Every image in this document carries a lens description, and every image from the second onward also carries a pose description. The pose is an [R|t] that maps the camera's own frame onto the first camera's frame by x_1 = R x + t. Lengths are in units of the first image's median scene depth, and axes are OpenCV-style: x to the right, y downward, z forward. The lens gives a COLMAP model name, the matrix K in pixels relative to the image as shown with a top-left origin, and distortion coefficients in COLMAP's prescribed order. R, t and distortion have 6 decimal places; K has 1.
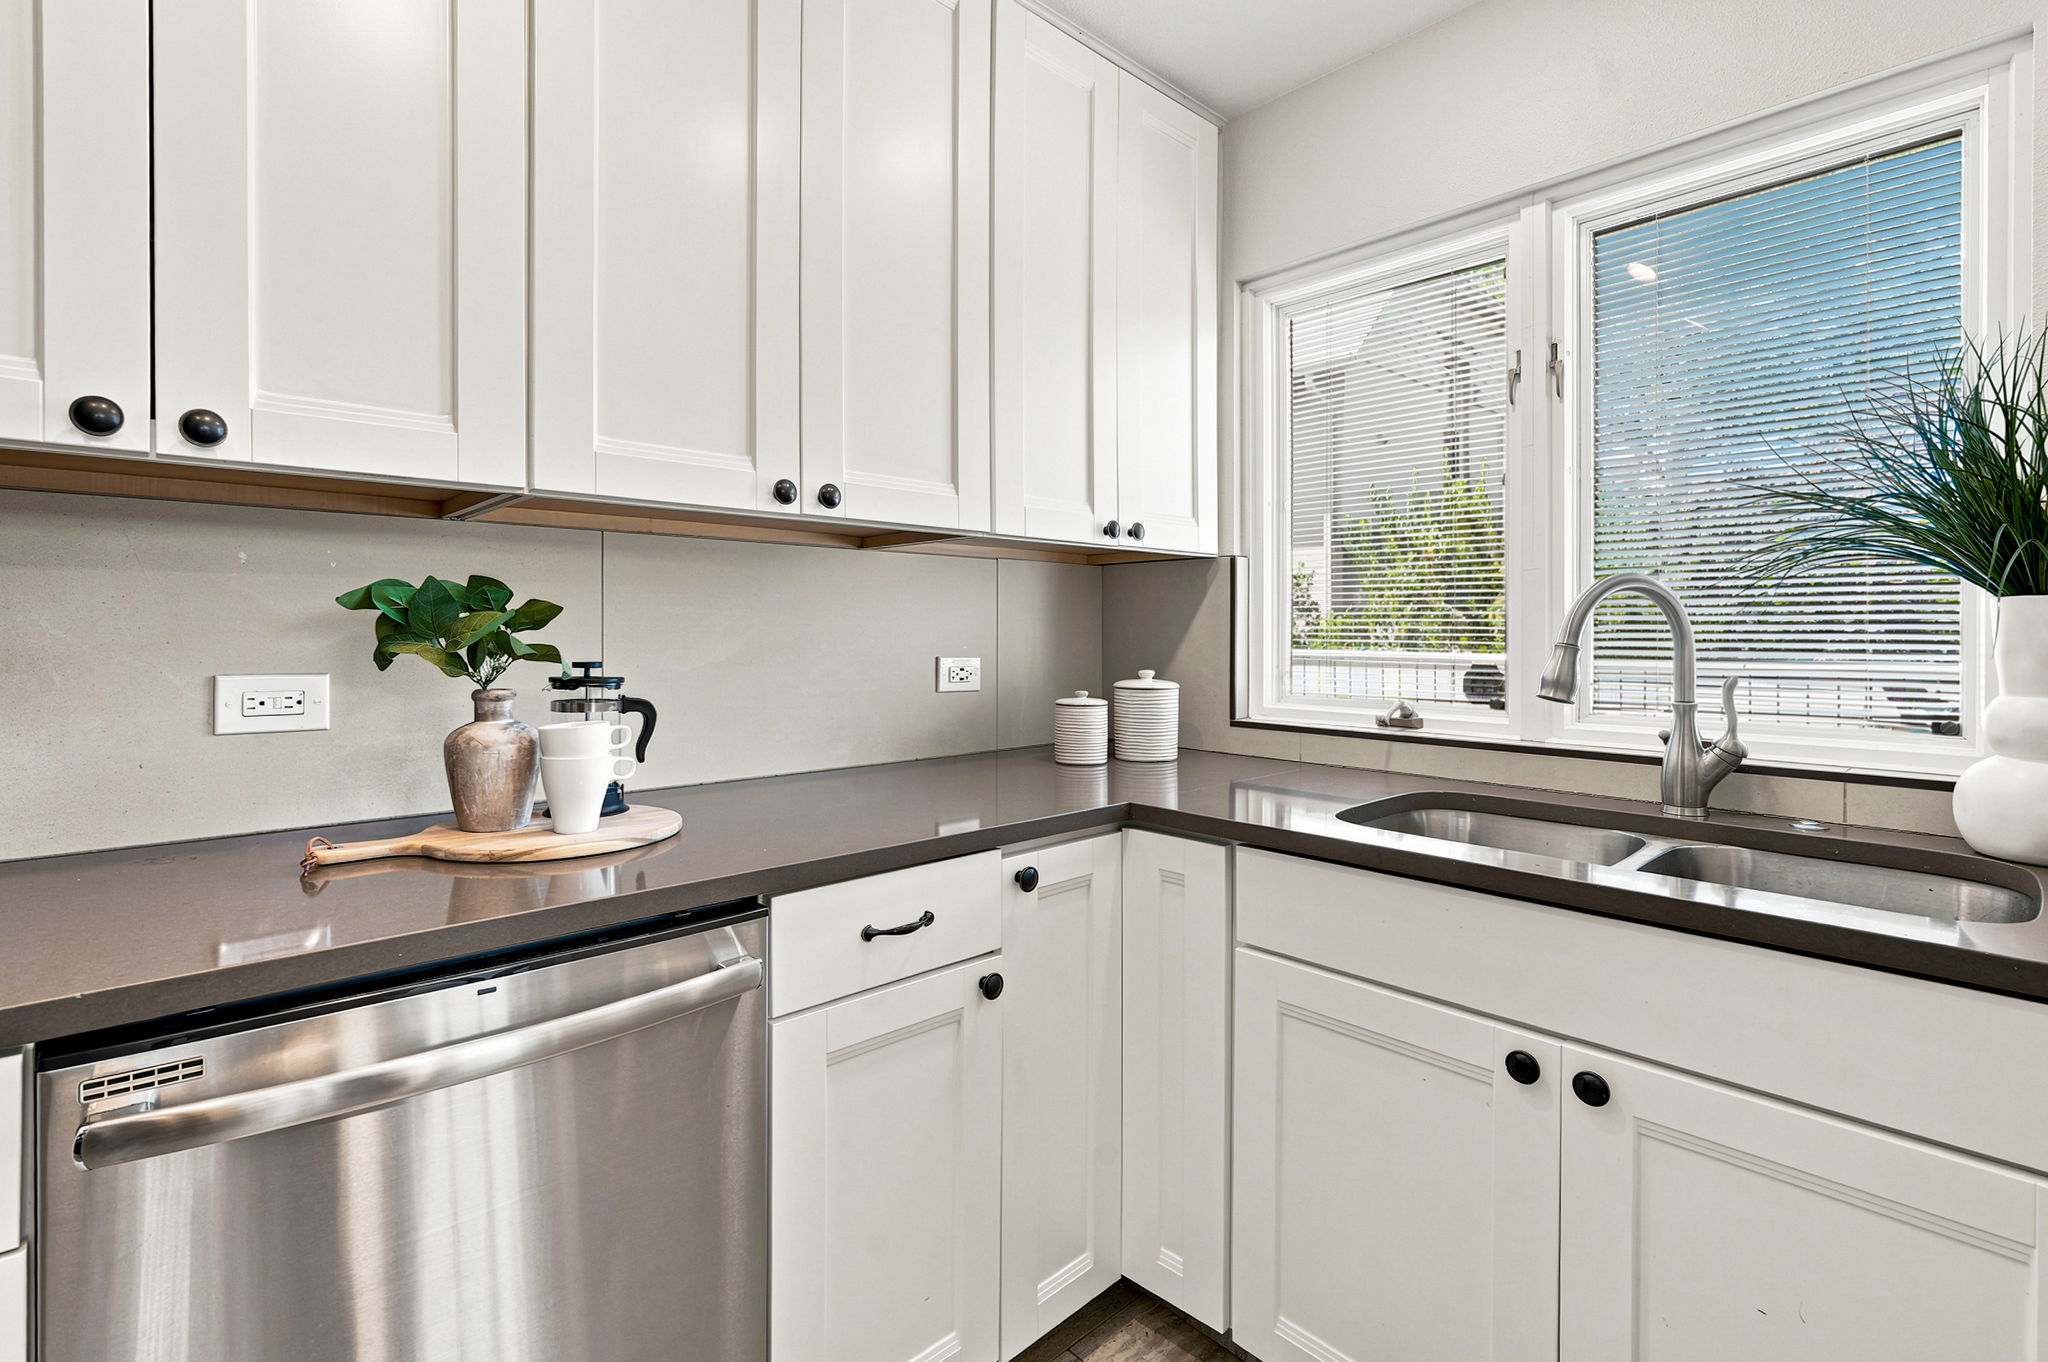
lens RADIAL K [[929.0, 0, 1004.9], [0, 929.0, 640.8], [0, 0, 1]] dist [-0.011975, 0.003241]
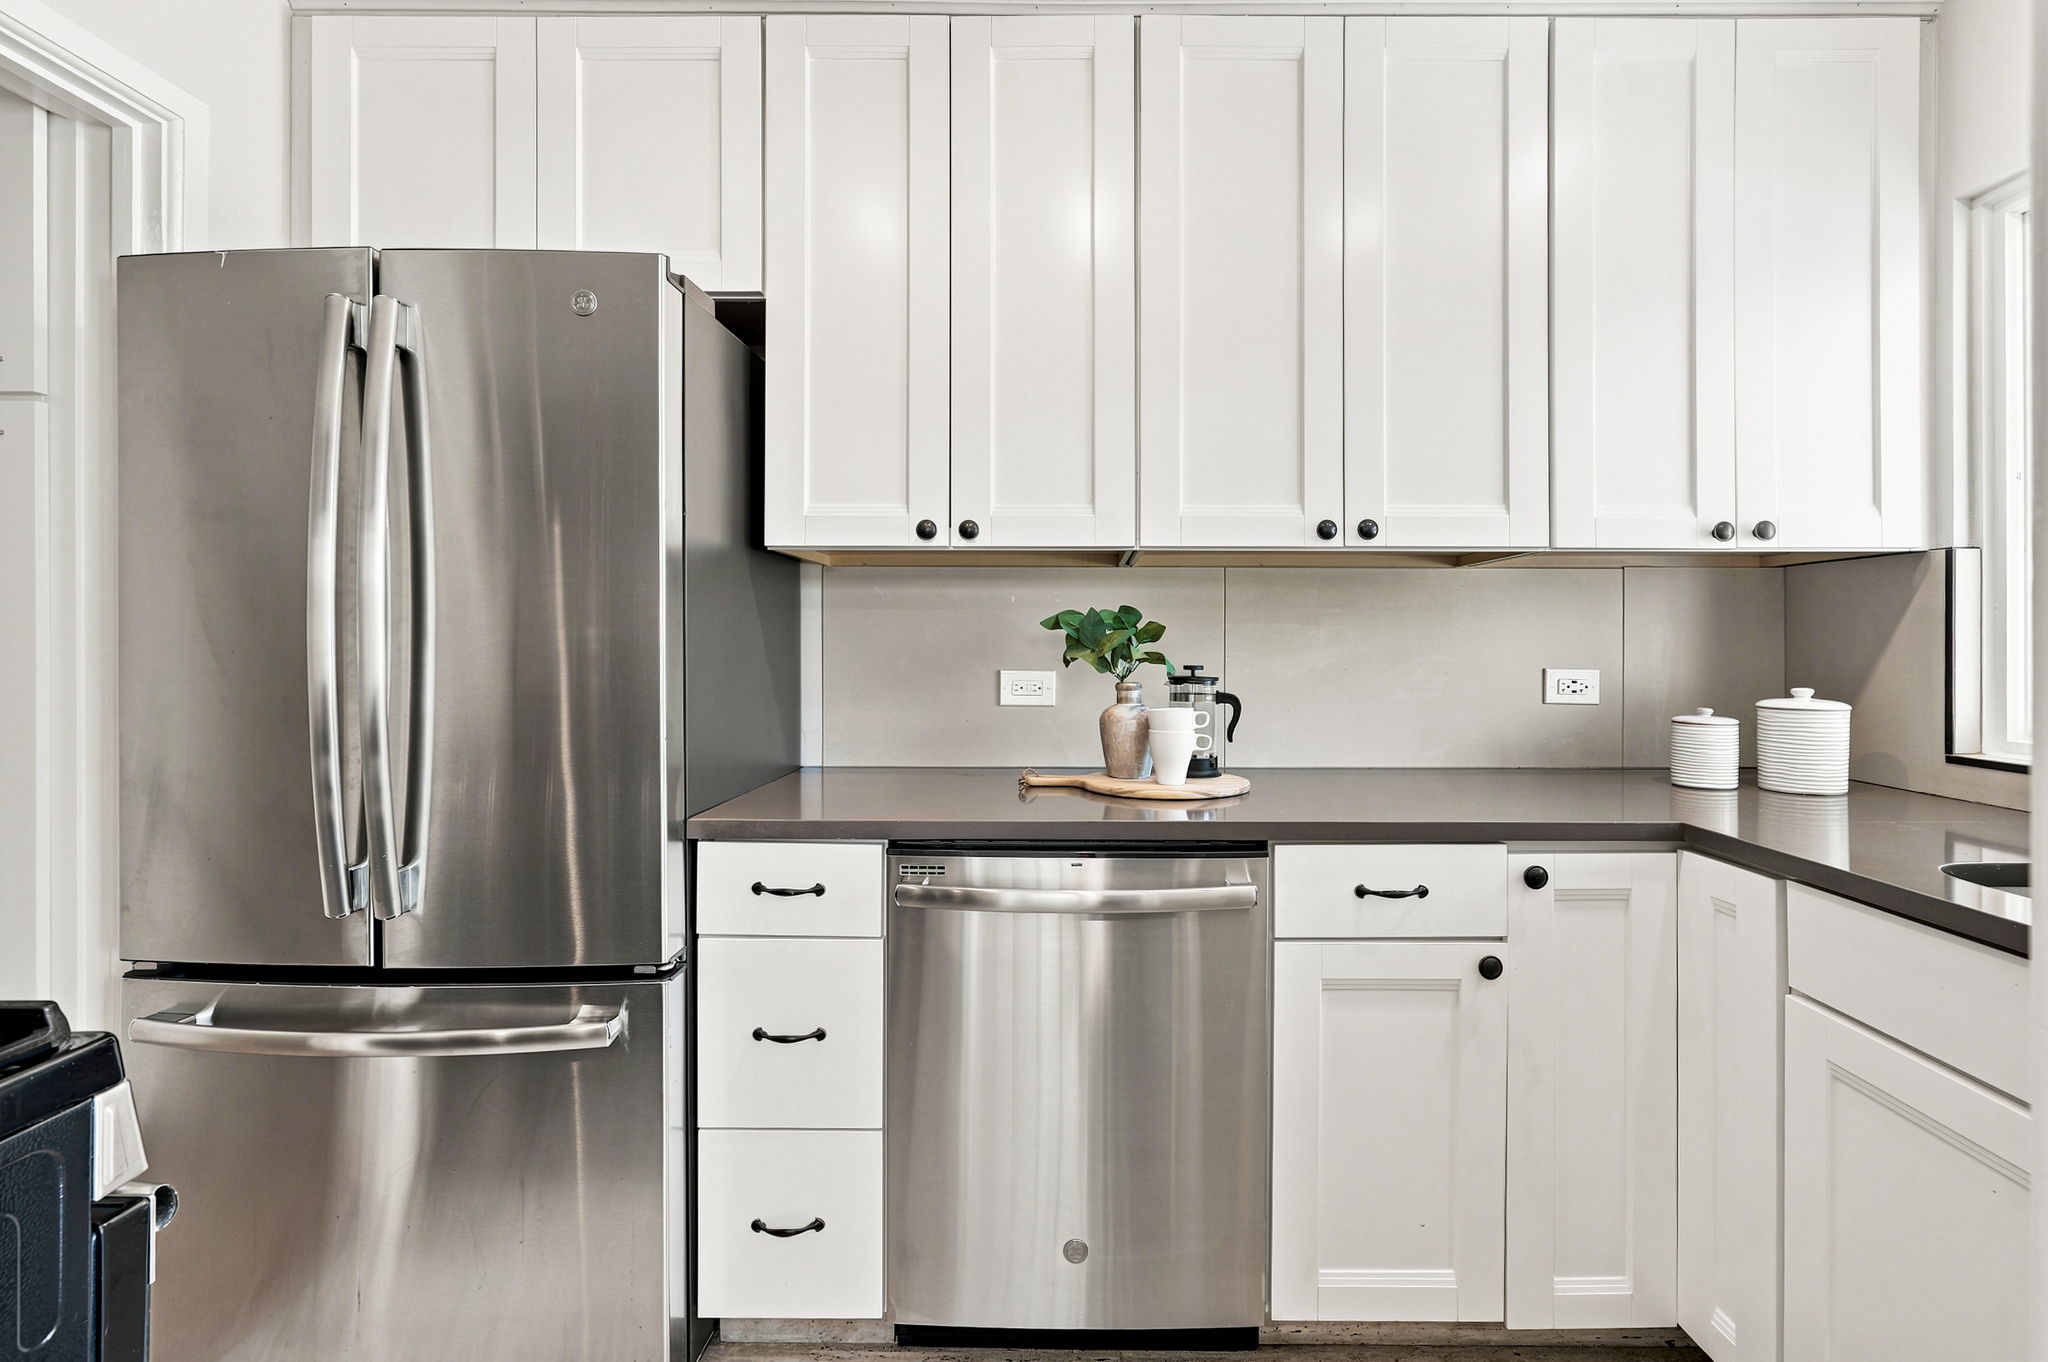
lens RADIAL K [[929.0, 0, 1065.8], [0, 929.0, 647.8], [0, 0, 1]] dist [-0.011975, 0.003241]
pose [[0.732094, 0.001798, -0.681202, 0.349097], [-0.006812, 0.999966, -0.004682, 0.004498], [0.681170, 0.008068, 0.732081, -0.136585]]
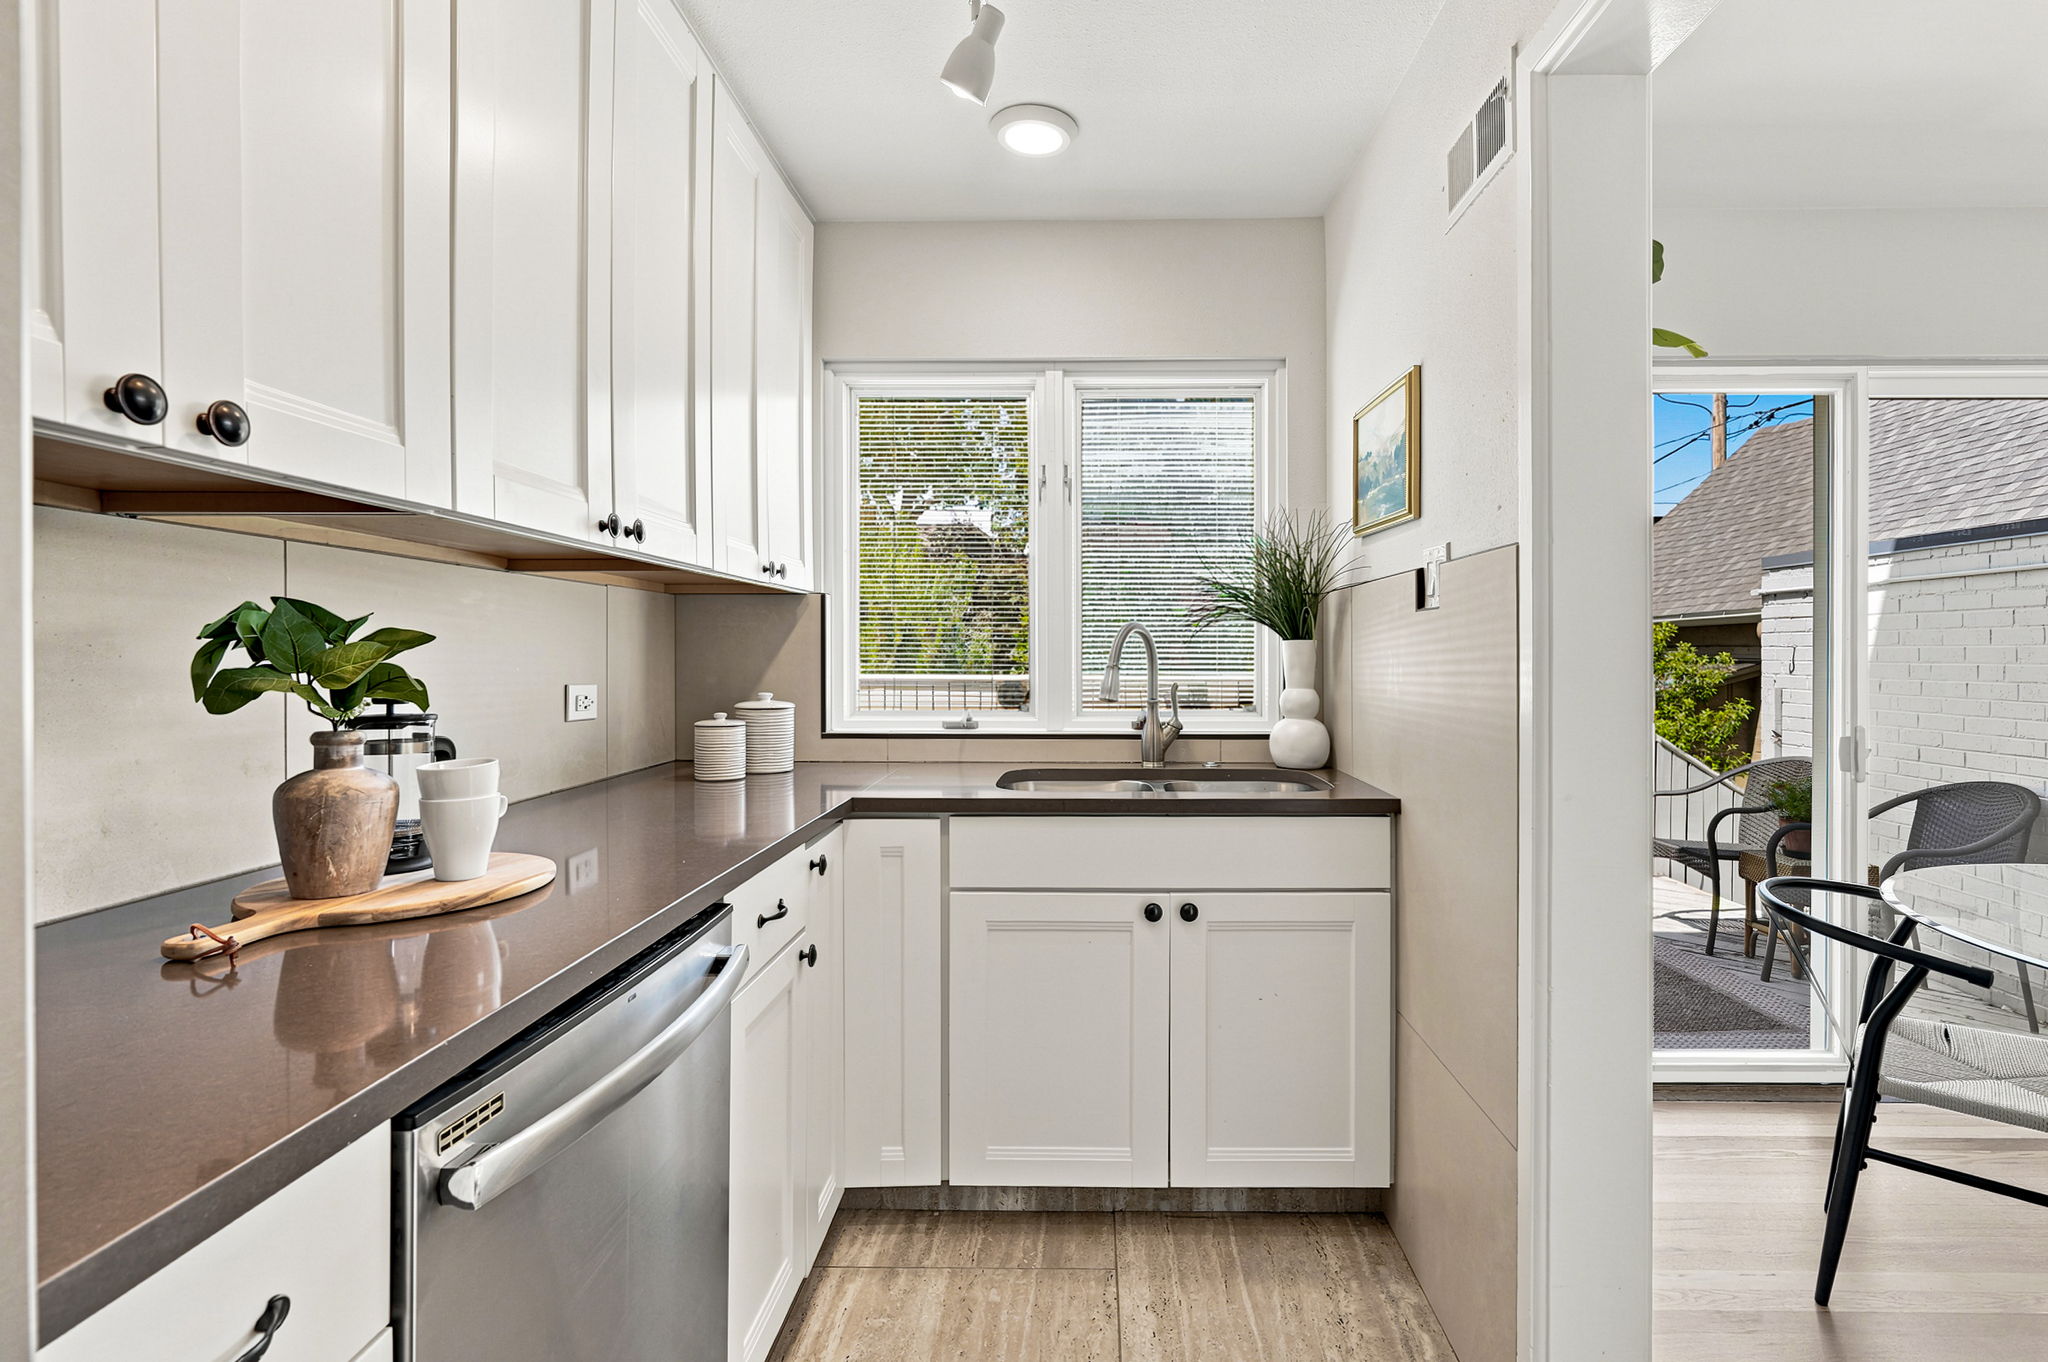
lens RADIAL K [[975.0, 0, 1042.5], [0, 975.0, 663.3], [0, 0, 1]] dist [-0.000376, -0.000083]
pose [[0.696556, -0.008146, 0.717456, -0.682775], [0.007679, 0.999963, 0.003898, -0.008601], [-0.717461, 0.002794, 0.696593, -0.092655]]
